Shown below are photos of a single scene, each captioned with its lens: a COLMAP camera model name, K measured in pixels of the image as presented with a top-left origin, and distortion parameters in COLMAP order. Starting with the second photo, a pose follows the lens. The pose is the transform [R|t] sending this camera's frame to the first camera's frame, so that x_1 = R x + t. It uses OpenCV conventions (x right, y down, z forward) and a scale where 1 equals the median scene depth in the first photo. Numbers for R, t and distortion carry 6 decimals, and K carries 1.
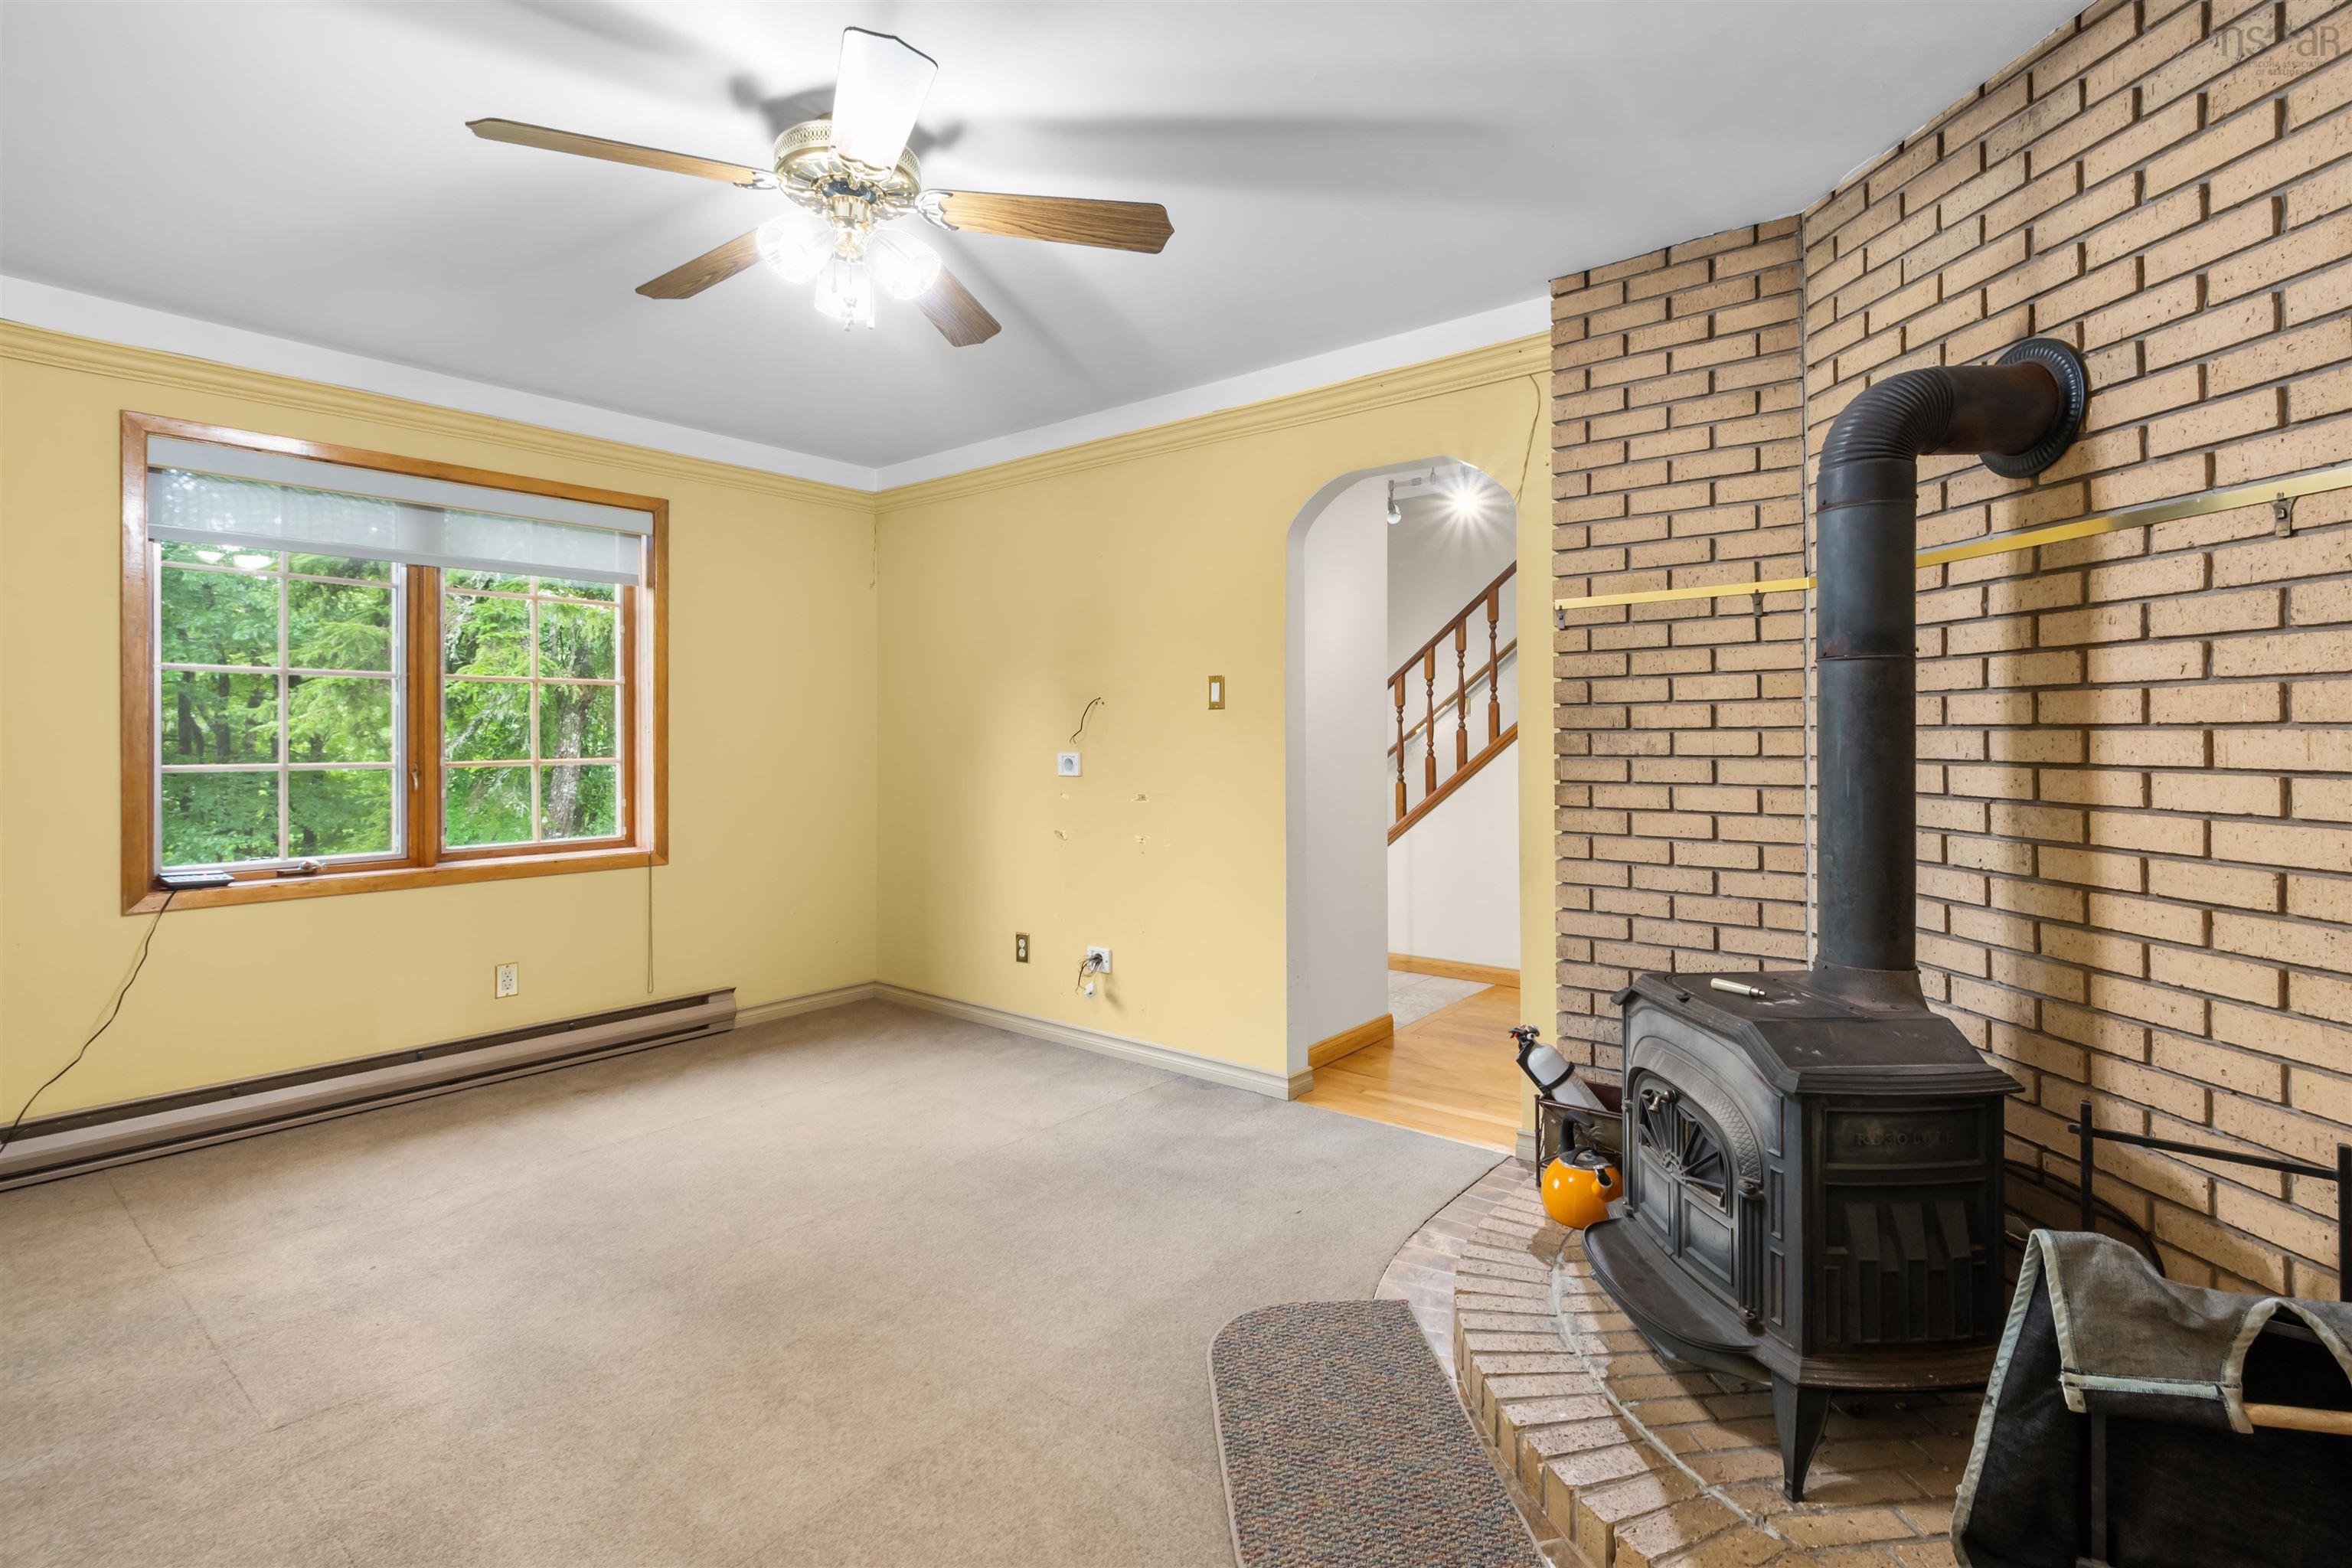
lens RADIAL K [[1096.3, 0, 1191.7], [0, 1096.3, 751.8], [0, 0, 1]] dist [-0.003973, -0.000865]
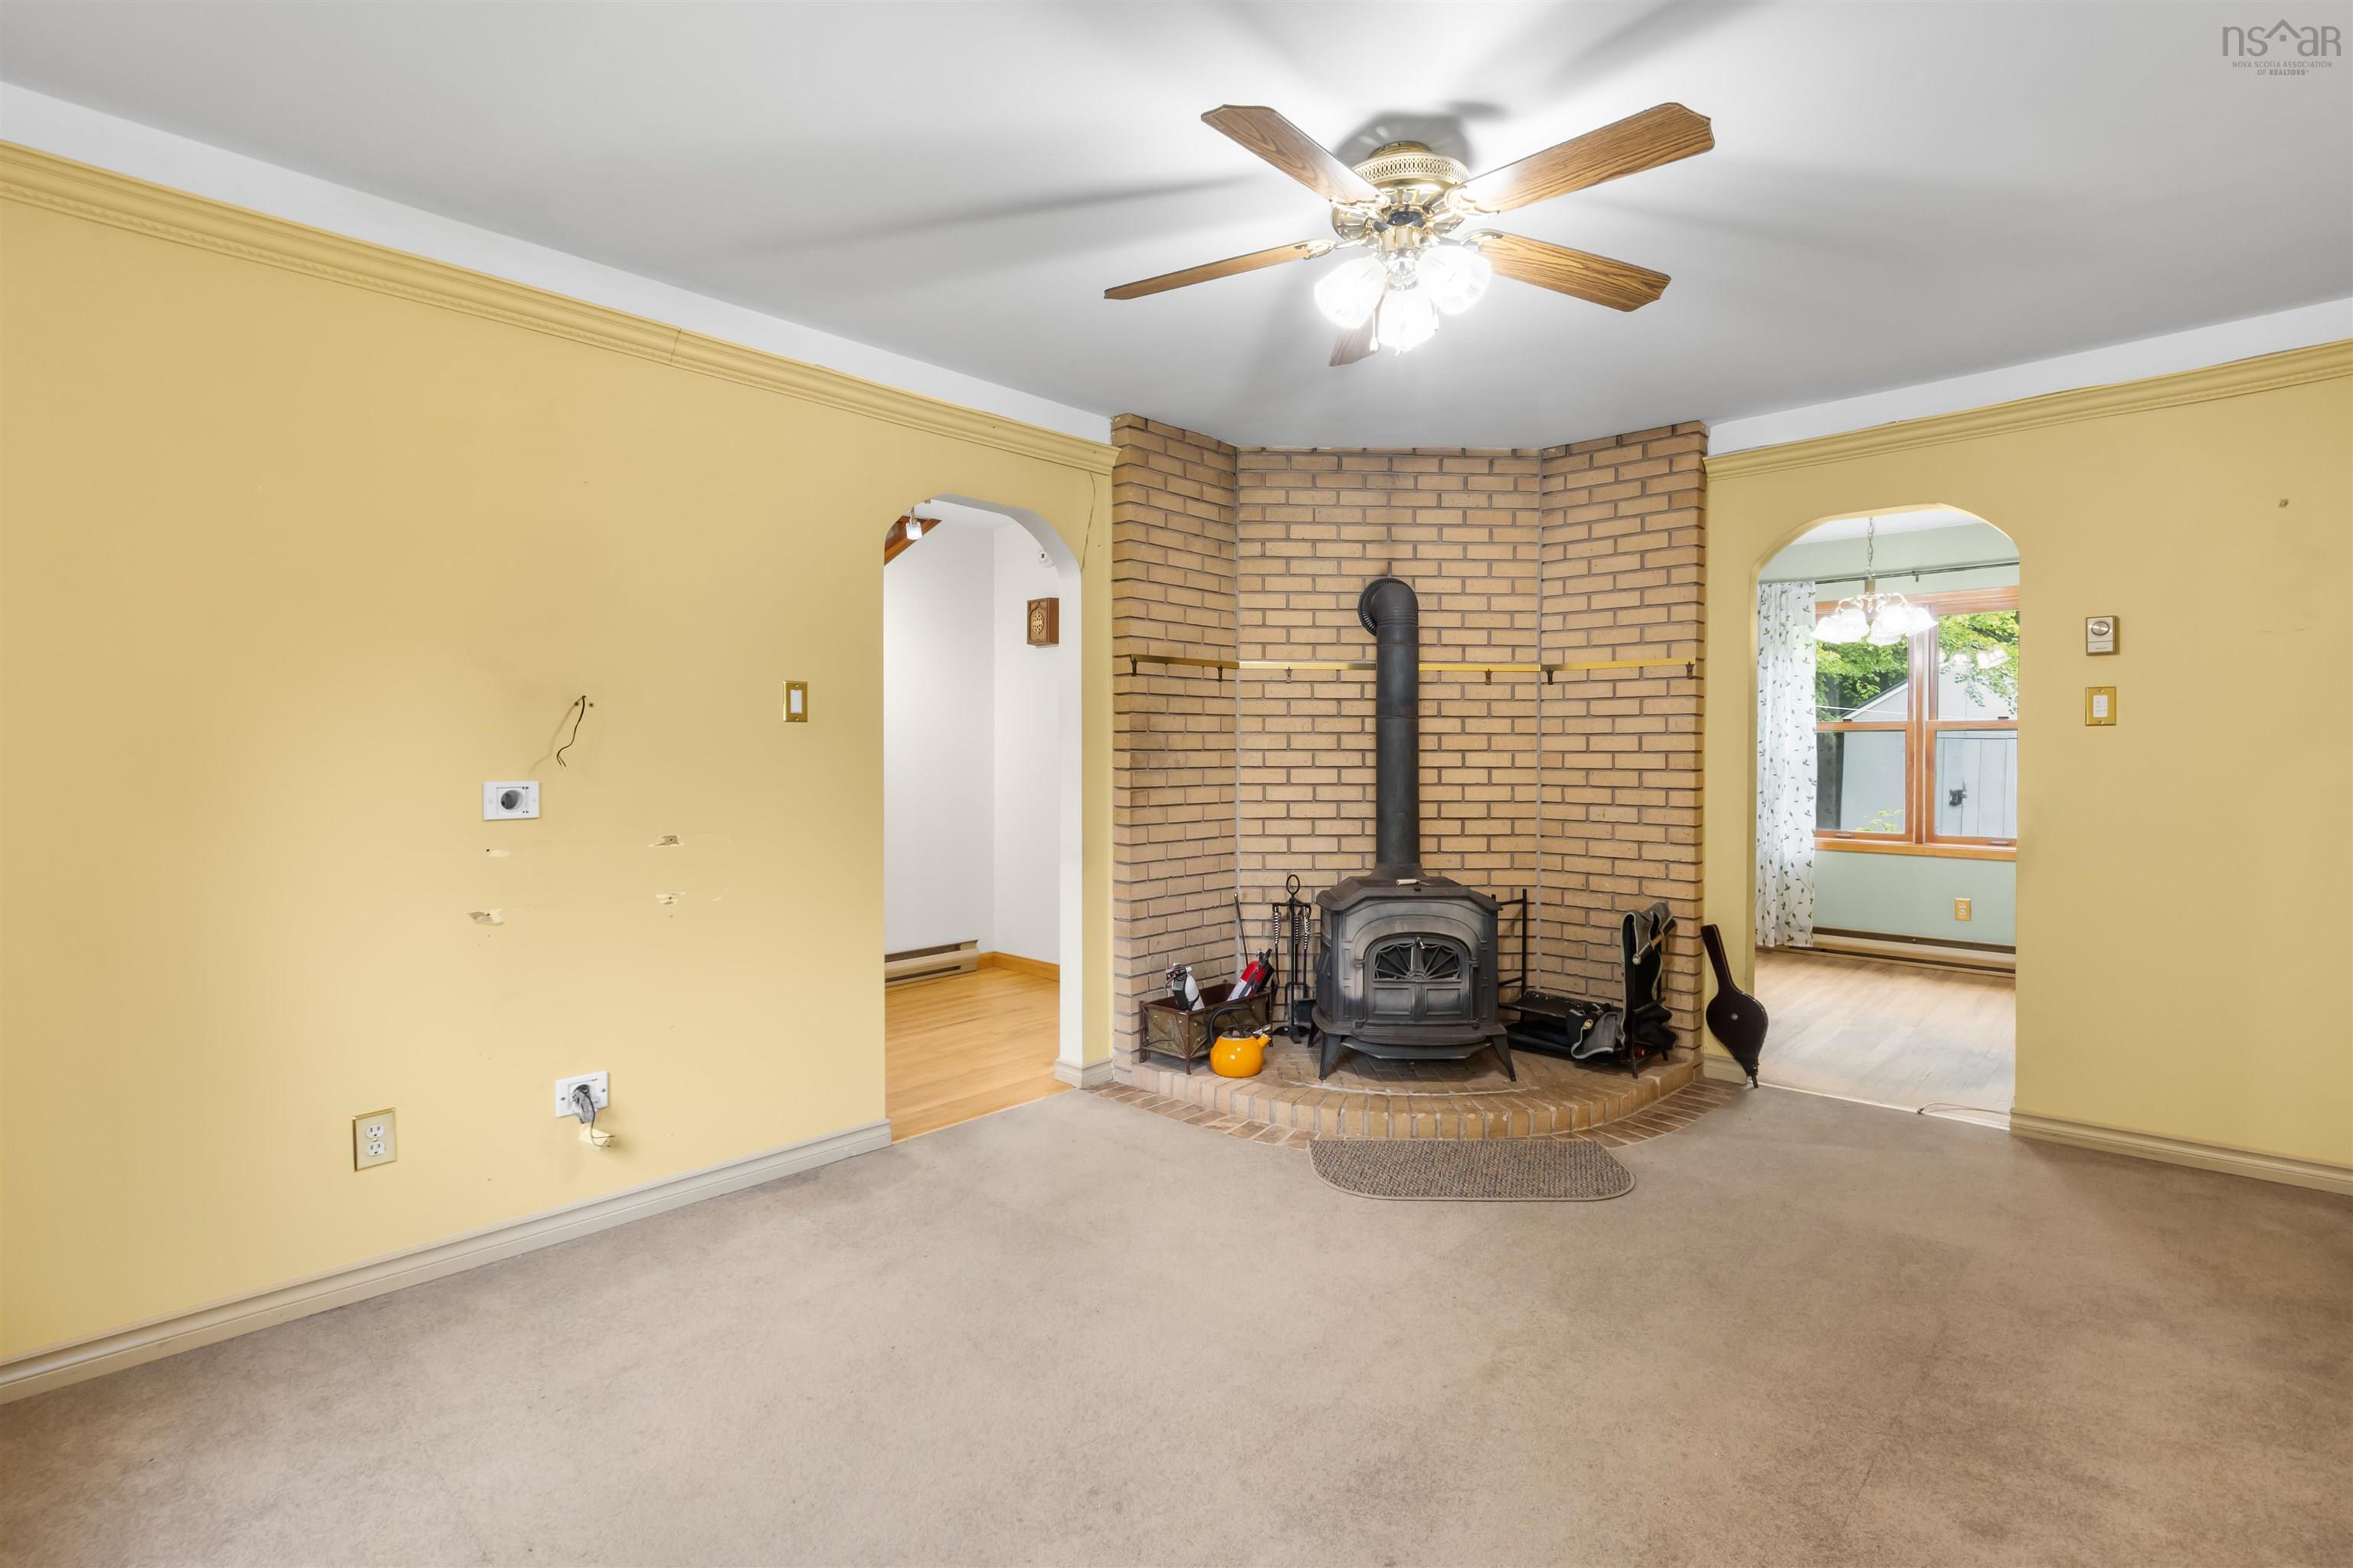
lens RADIAL K [[1096.8, 0, 1192.2], [0, 1096.8, 751.8], [0, 0, 1]] dist [-0.003973, -0.000865]
pose [[0.078053, 0.000126, 0.996949, -1.519420], [0.012361, 0.999923, -0.001094, -0.023088], [-0.996873, 0.012409, 0.078046, 1.246091]]
